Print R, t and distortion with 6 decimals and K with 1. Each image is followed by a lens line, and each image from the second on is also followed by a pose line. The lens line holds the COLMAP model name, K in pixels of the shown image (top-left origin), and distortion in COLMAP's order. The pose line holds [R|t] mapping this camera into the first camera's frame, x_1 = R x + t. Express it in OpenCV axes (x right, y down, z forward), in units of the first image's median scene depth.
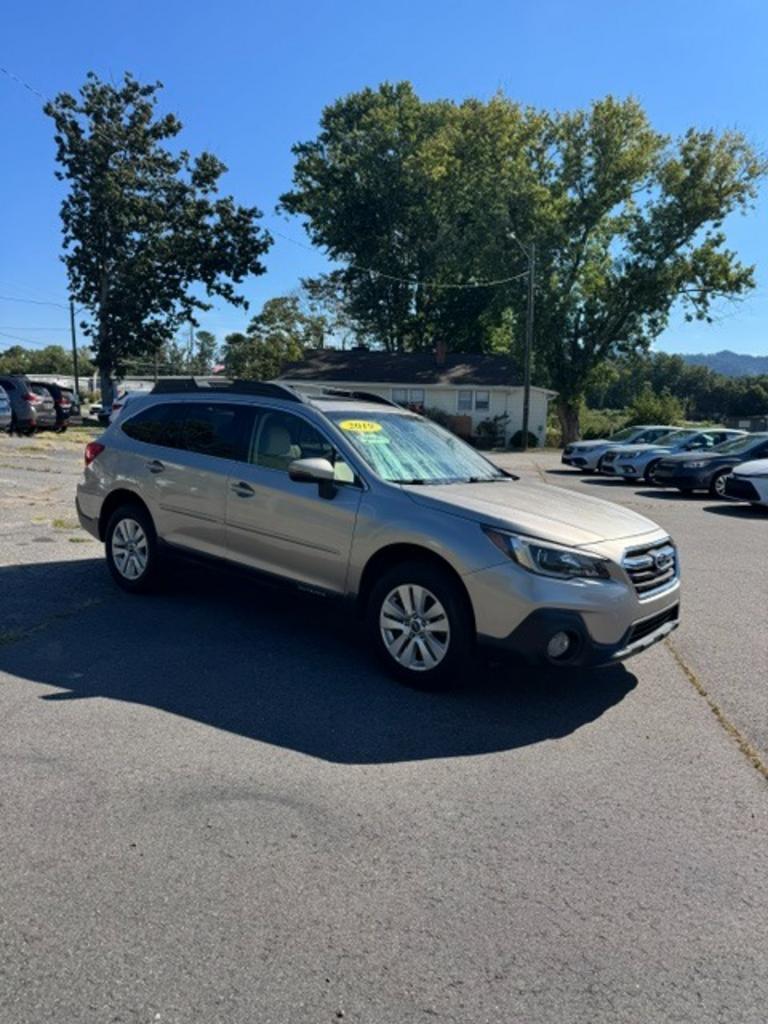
lens RADIAL K [[733.0, 0, 397.0], [0, 733.0, 511.8], [0, 0, 1]] dist [0.027025, -0.030789]
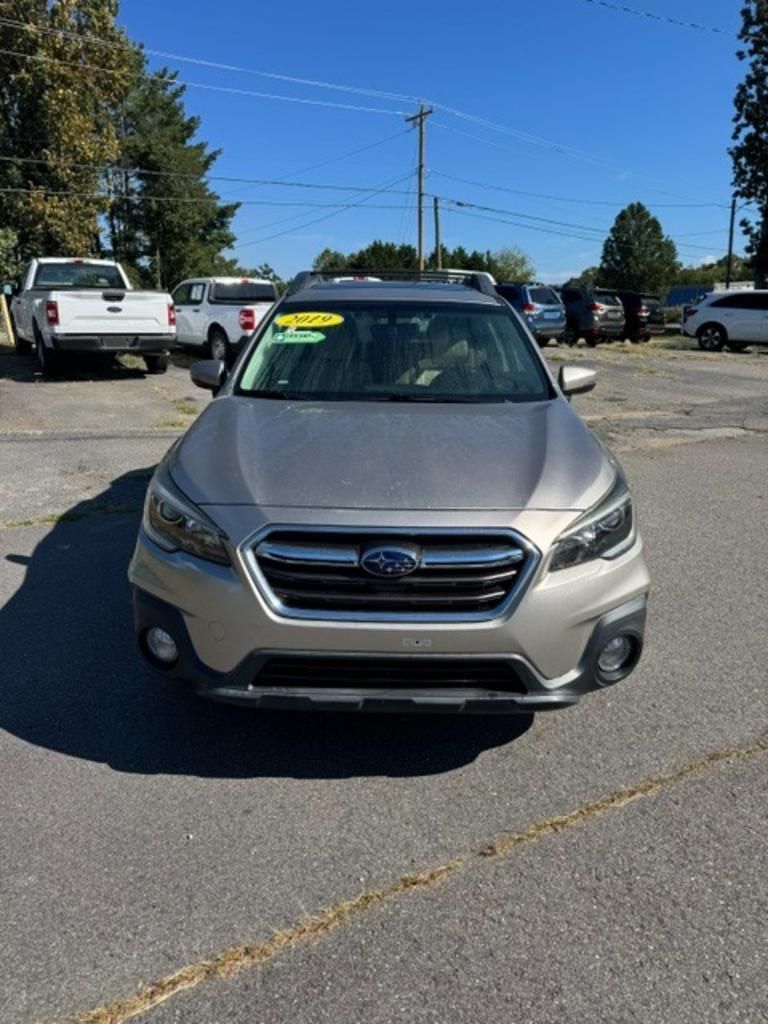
lens RADIAL K [[728.9, 0, 379.3], [0, 728.9, 516.6], [0, 0, 1]] dist [0.014130, -0.019408]
pose [[0.589269, 0.176709, -0.788376, 0.076158], [-0.077233, 0.983640, 0.162749, -0.005667], [0.804237, -0.035014, 0.593276, 0.068876]]
